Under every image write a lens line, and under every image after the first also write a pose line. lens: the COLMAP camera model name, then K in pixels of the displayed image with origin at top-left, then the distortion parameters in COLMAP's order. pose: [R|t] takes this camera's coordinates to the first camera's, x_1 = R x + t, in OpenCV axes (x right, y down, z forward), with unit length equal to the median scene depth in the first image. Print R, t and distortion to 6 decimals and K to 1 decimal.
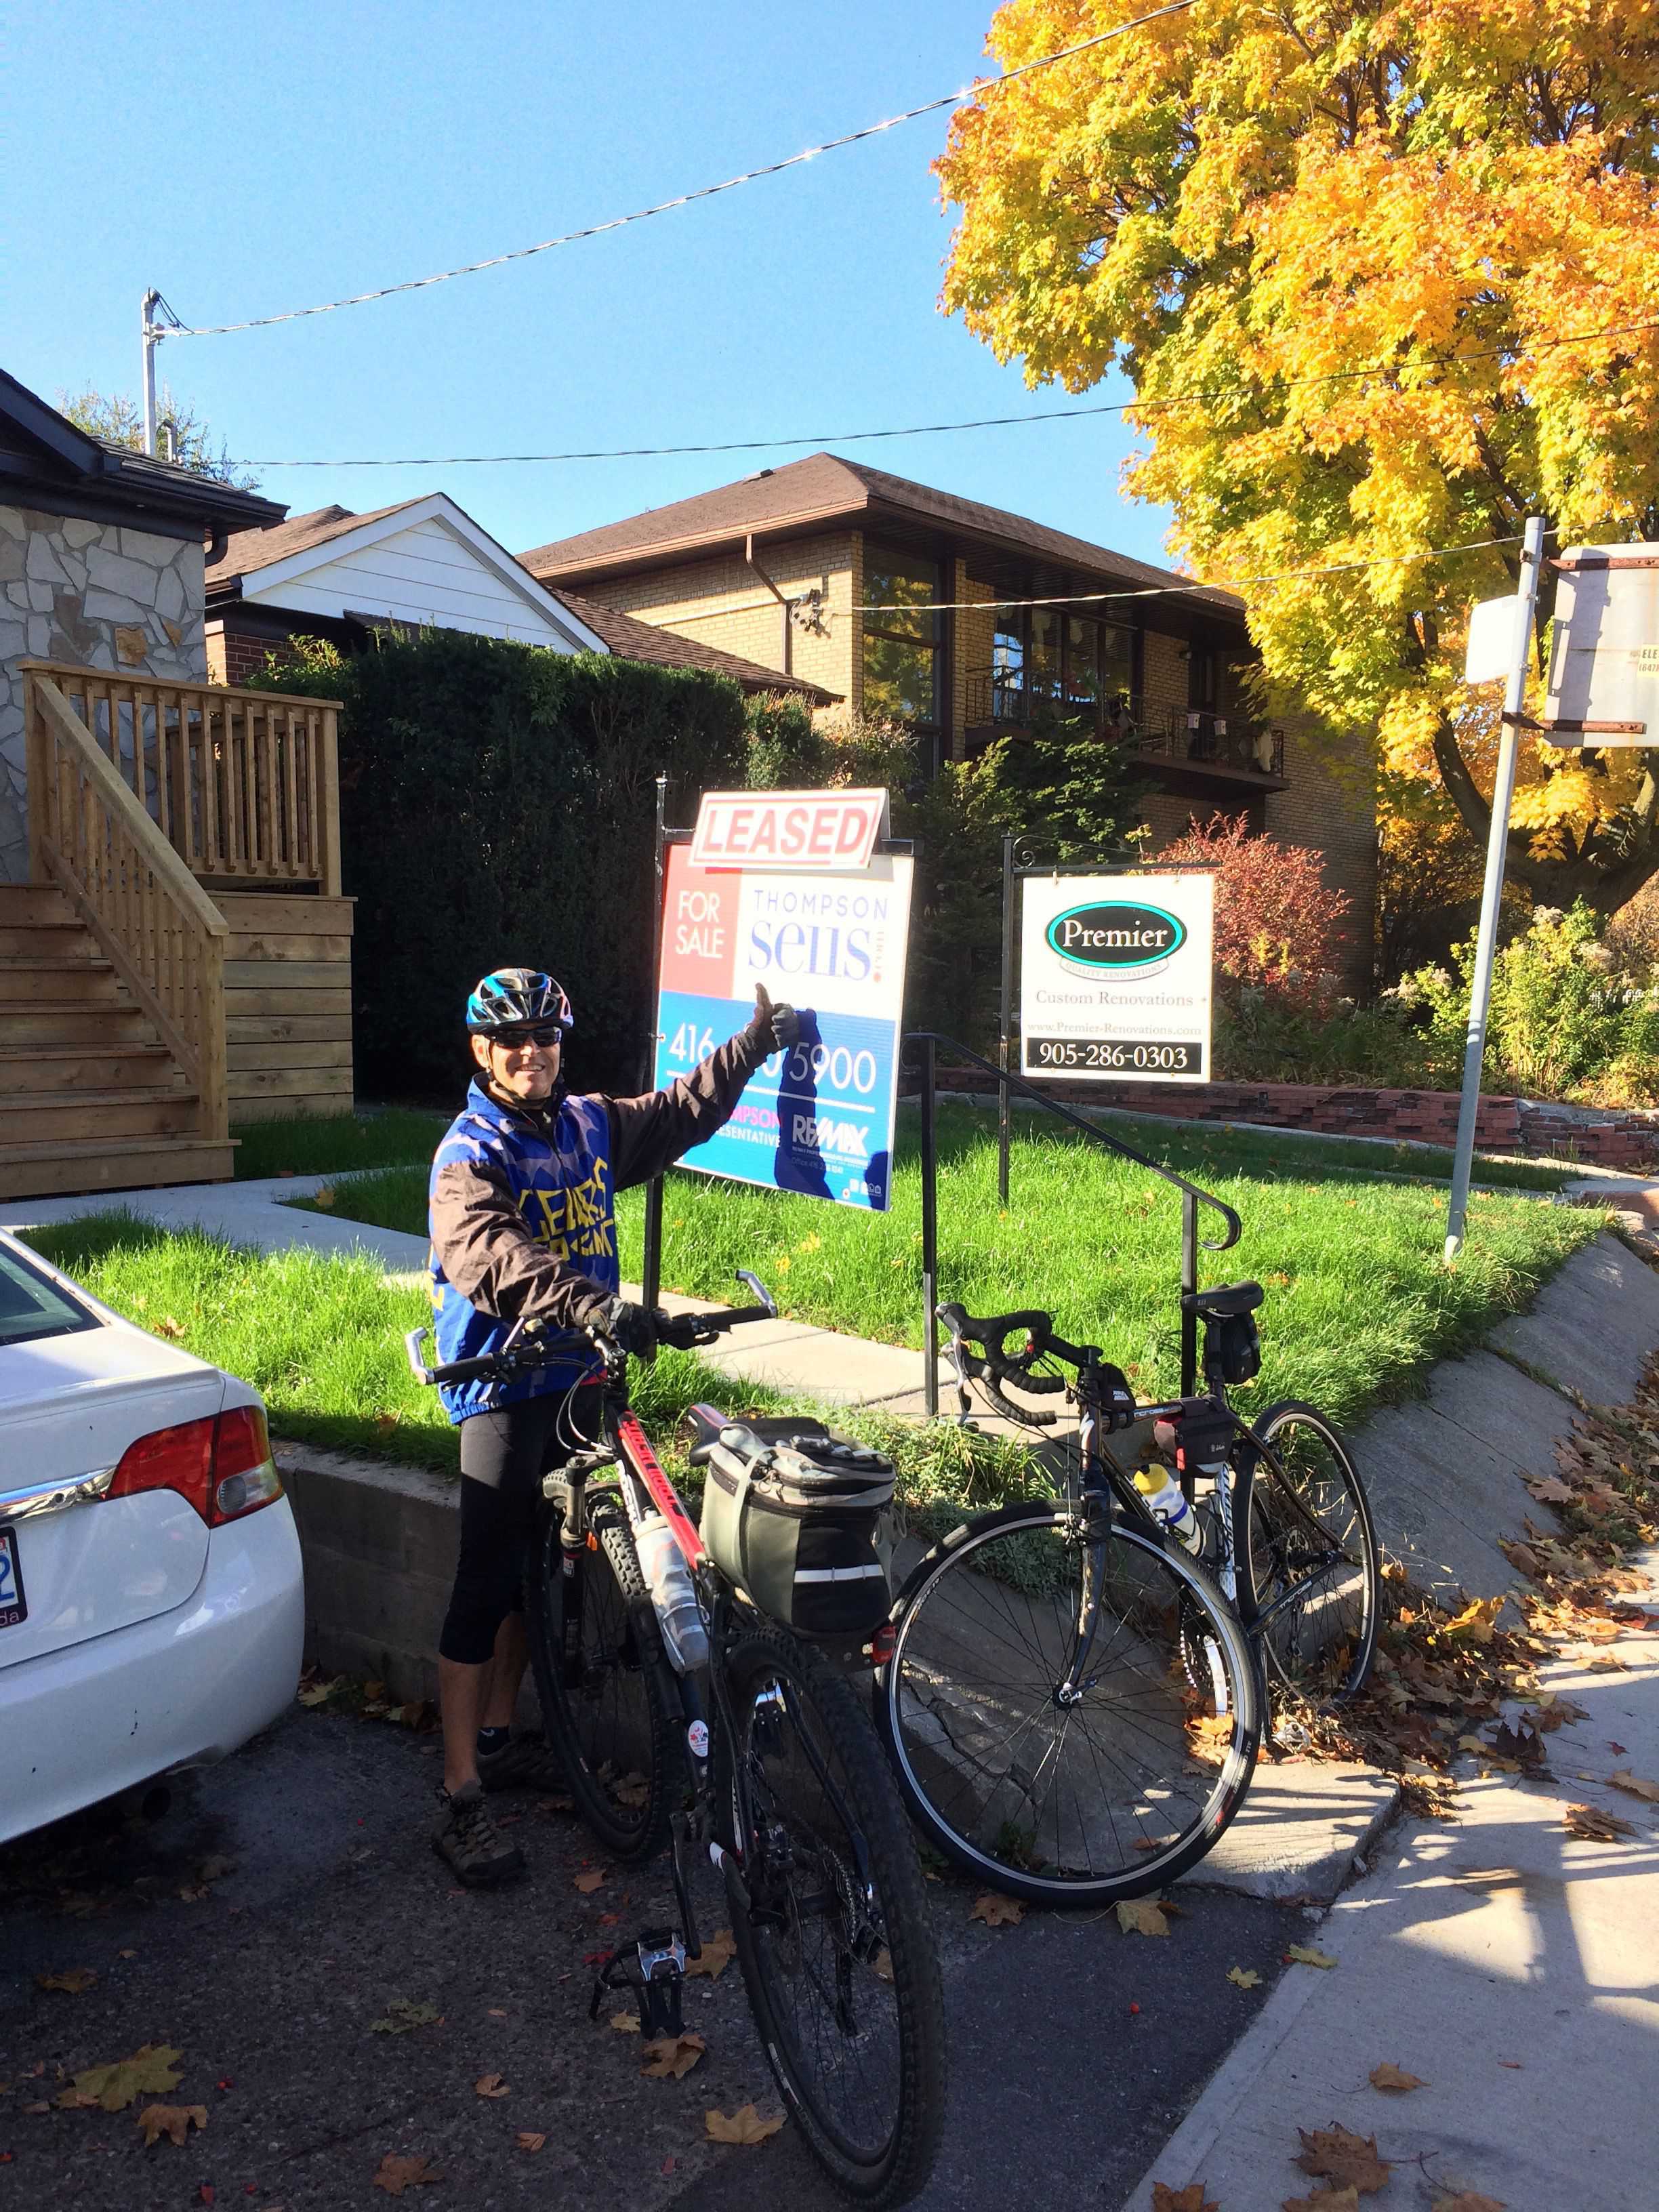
lens RADIAL K [[1852.3, 0, 829.5], [0, 1852.3, 1106.0], [0, 0, 1]] dist [0.037713, -0.002075]
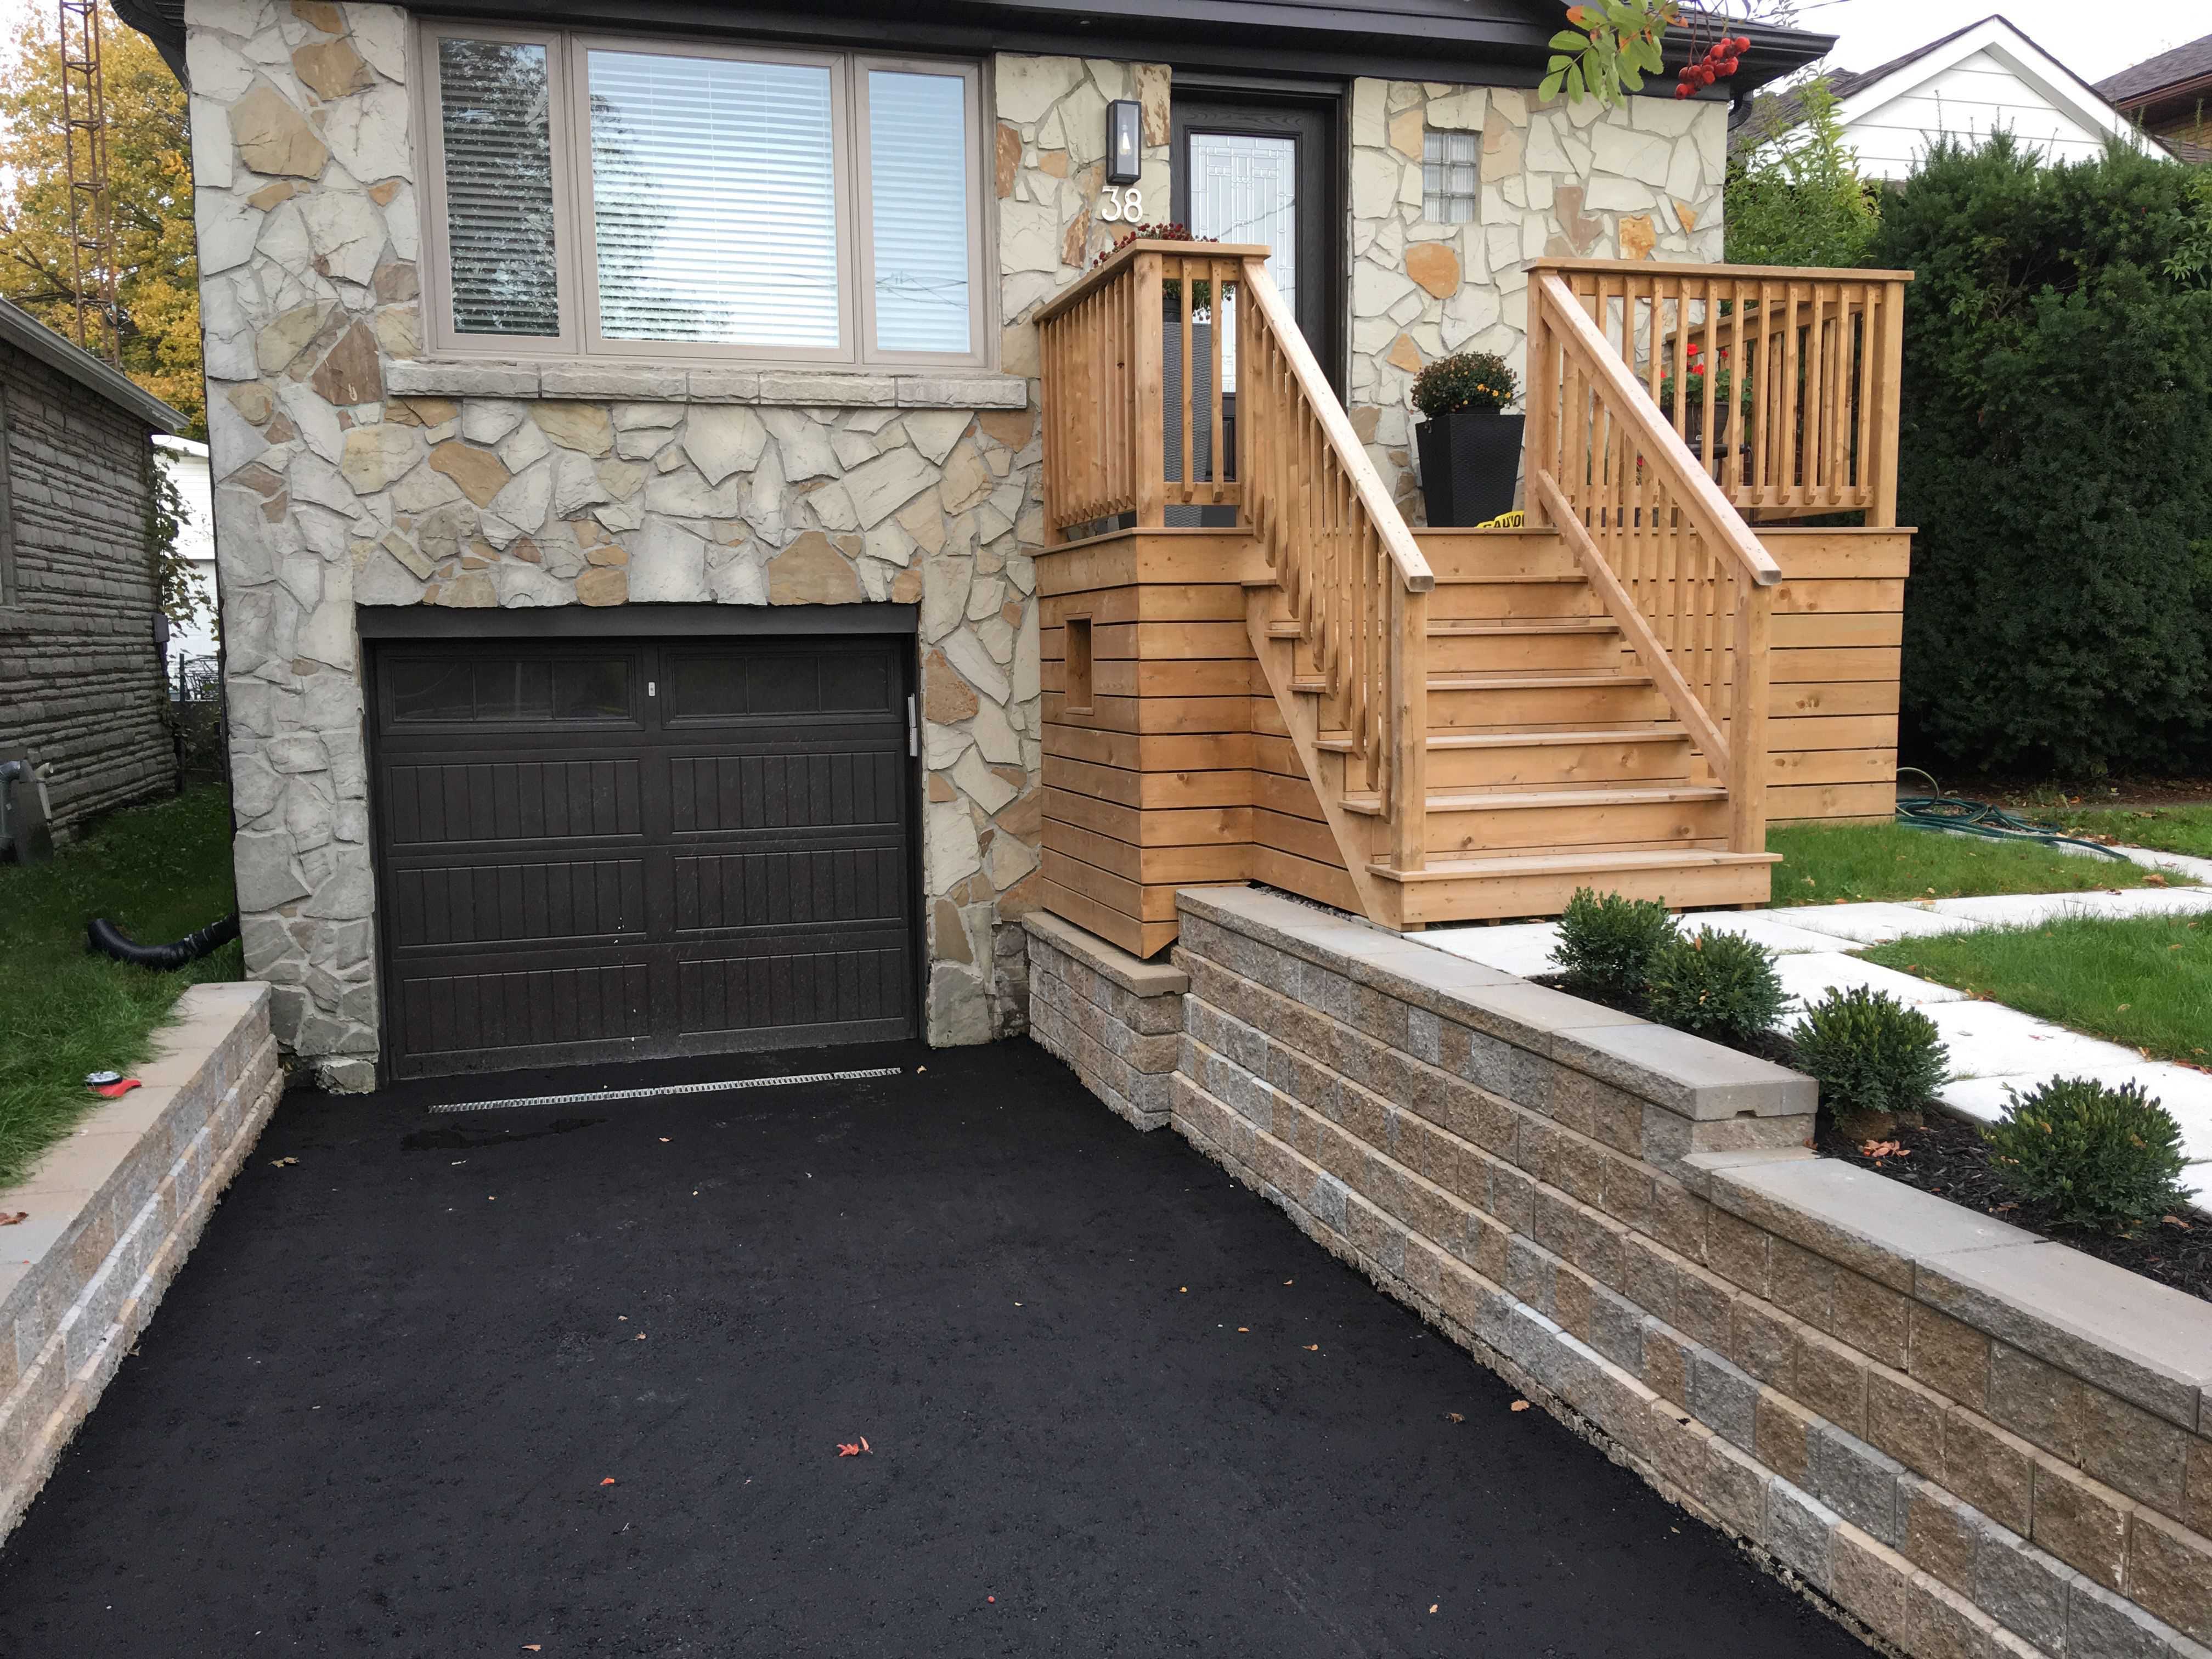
lens RADIAL K [[1857.3, 0, 1100.9], [0, 1857.3, 824.7], [0, 0, 1]] dist [0.122218, -0.190557]
pose [[0.831580, 0.050520, -0.553103, -0.093886], [-0.027574, 0.998382, 0.049734, -0.019037], [0.554720, -0.026106, 0.831627, 0.157402]]
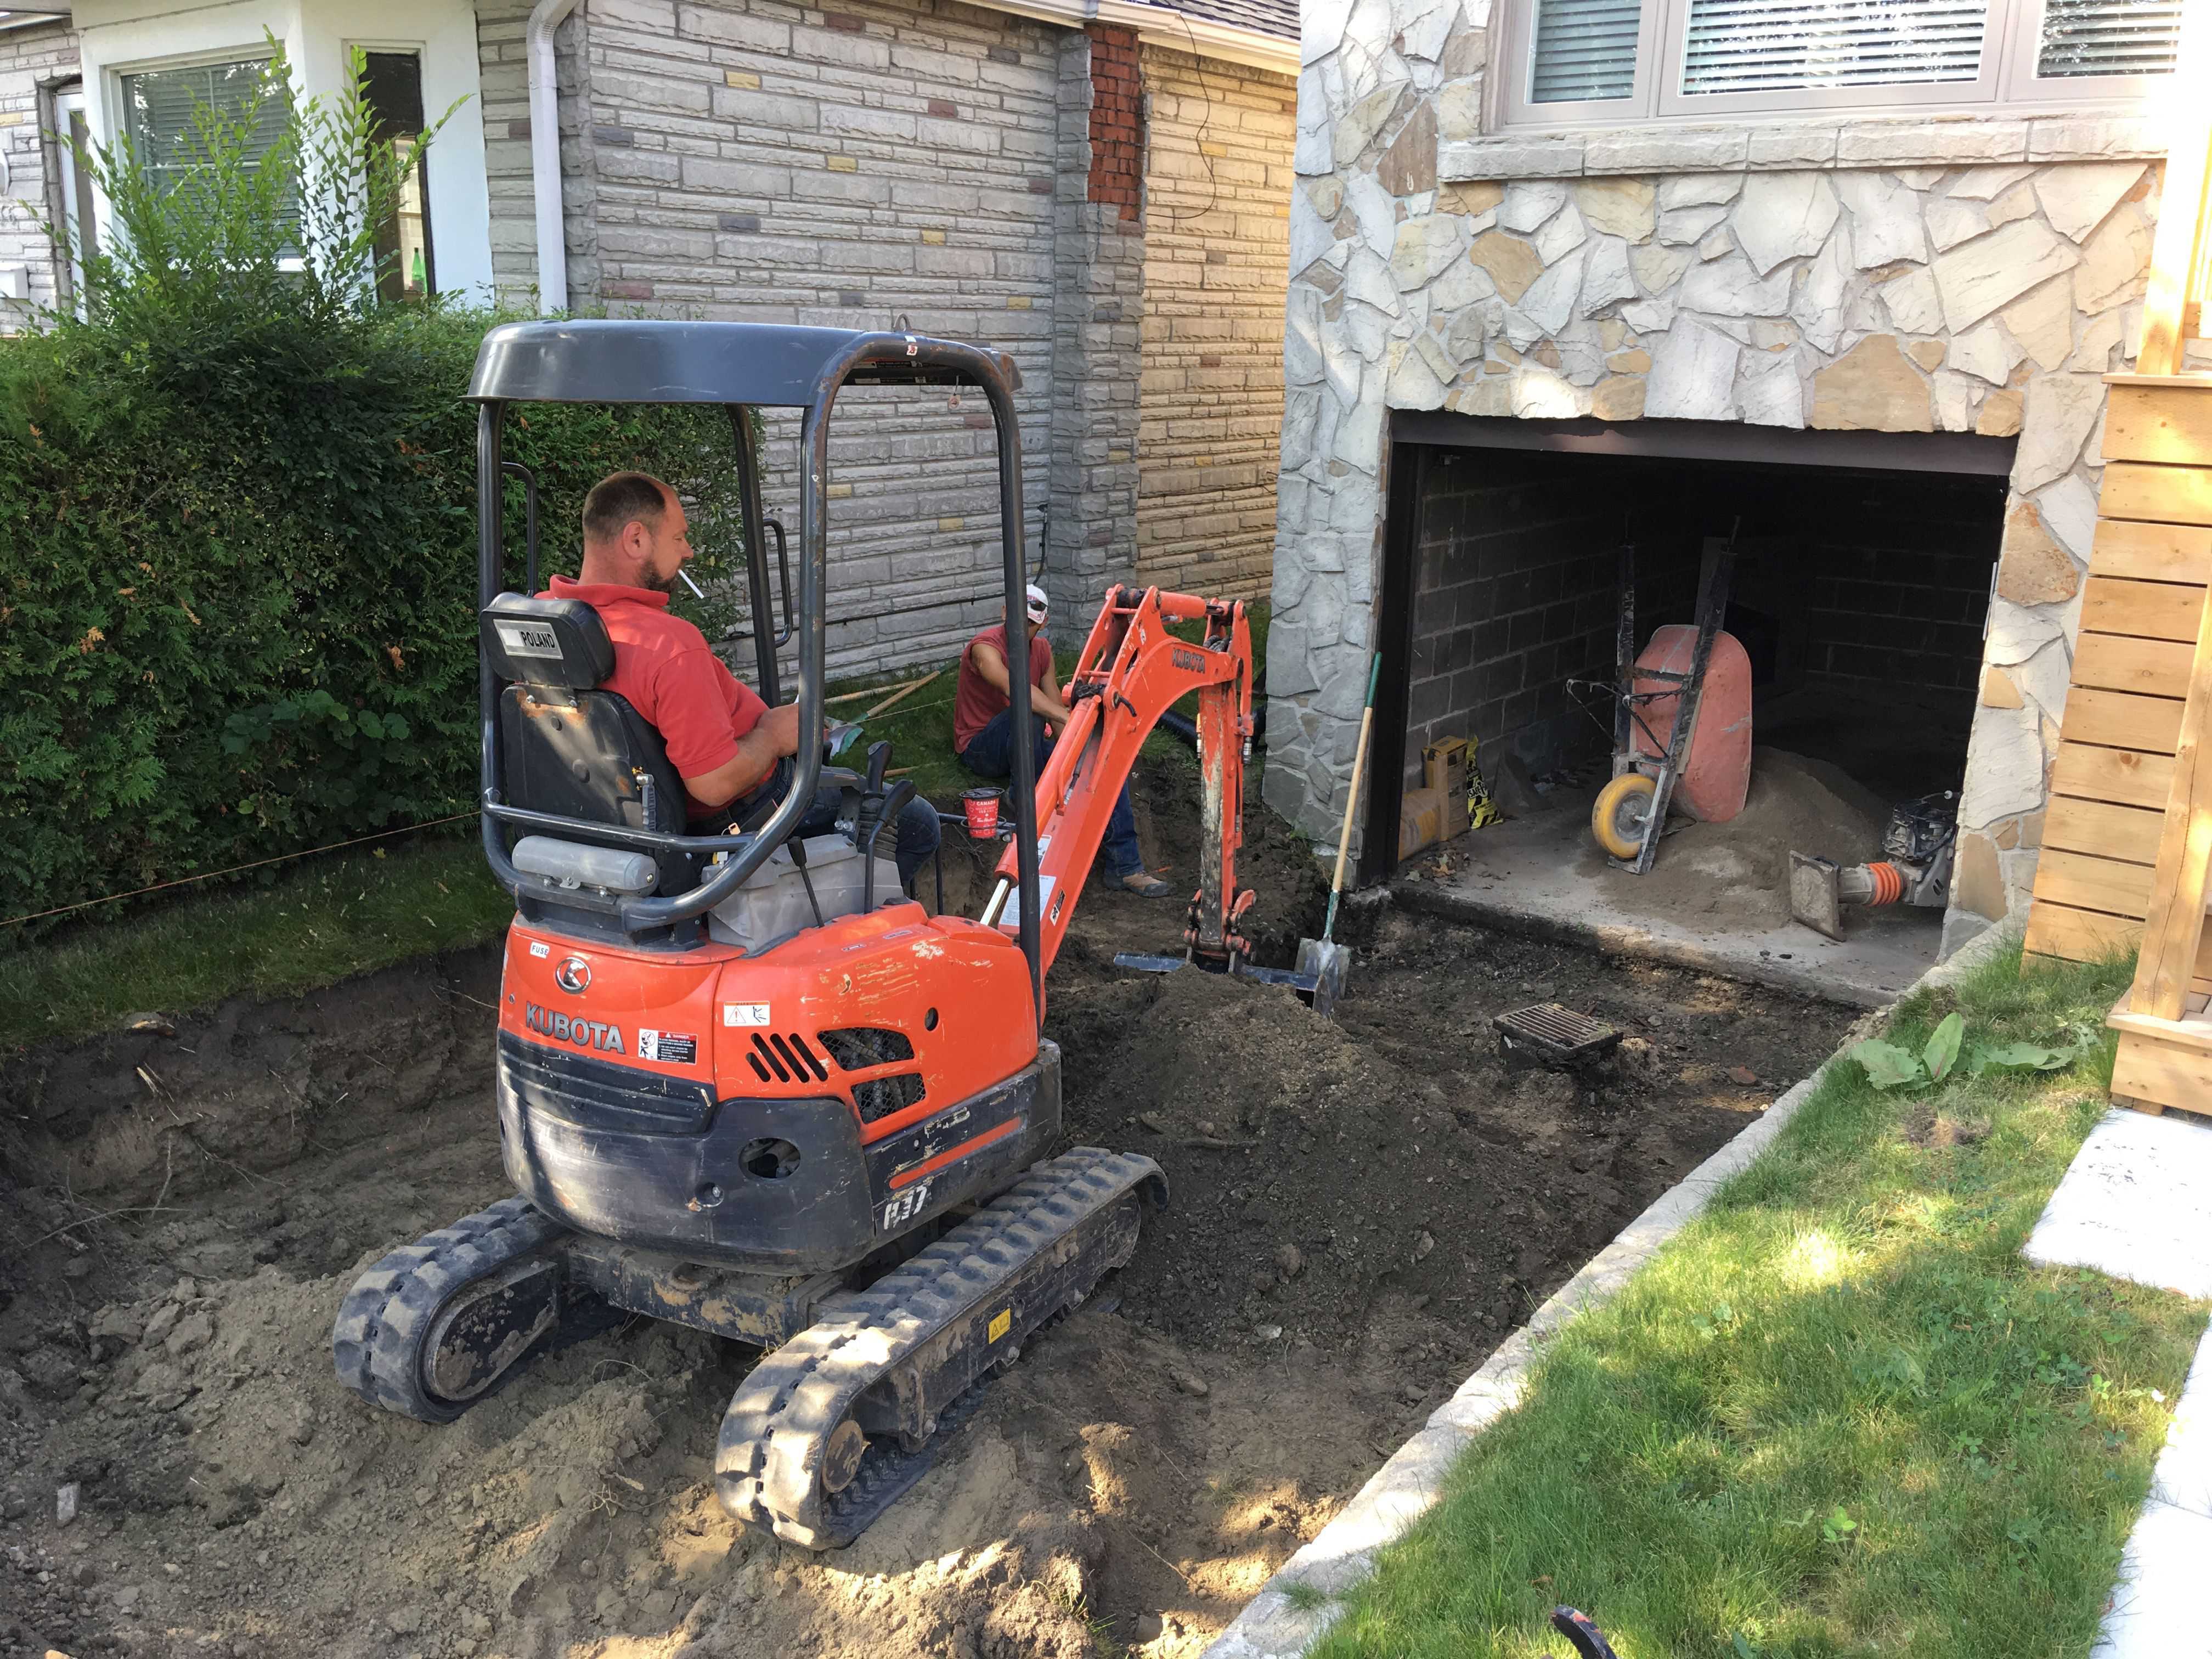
lens RADIAL K [[1857.3, 0, 1100.9], [0, 1857.3, 824.7], [0, 0, 1]] dist [0.122218, -0.190557]
pose [[0.051877, 0.271516, -0.961035, -0.016791], [-0.085571, 0.960000, 0.266605, -0.088328], [0.994981, 0.068407, 0.073036, 0.457583]]
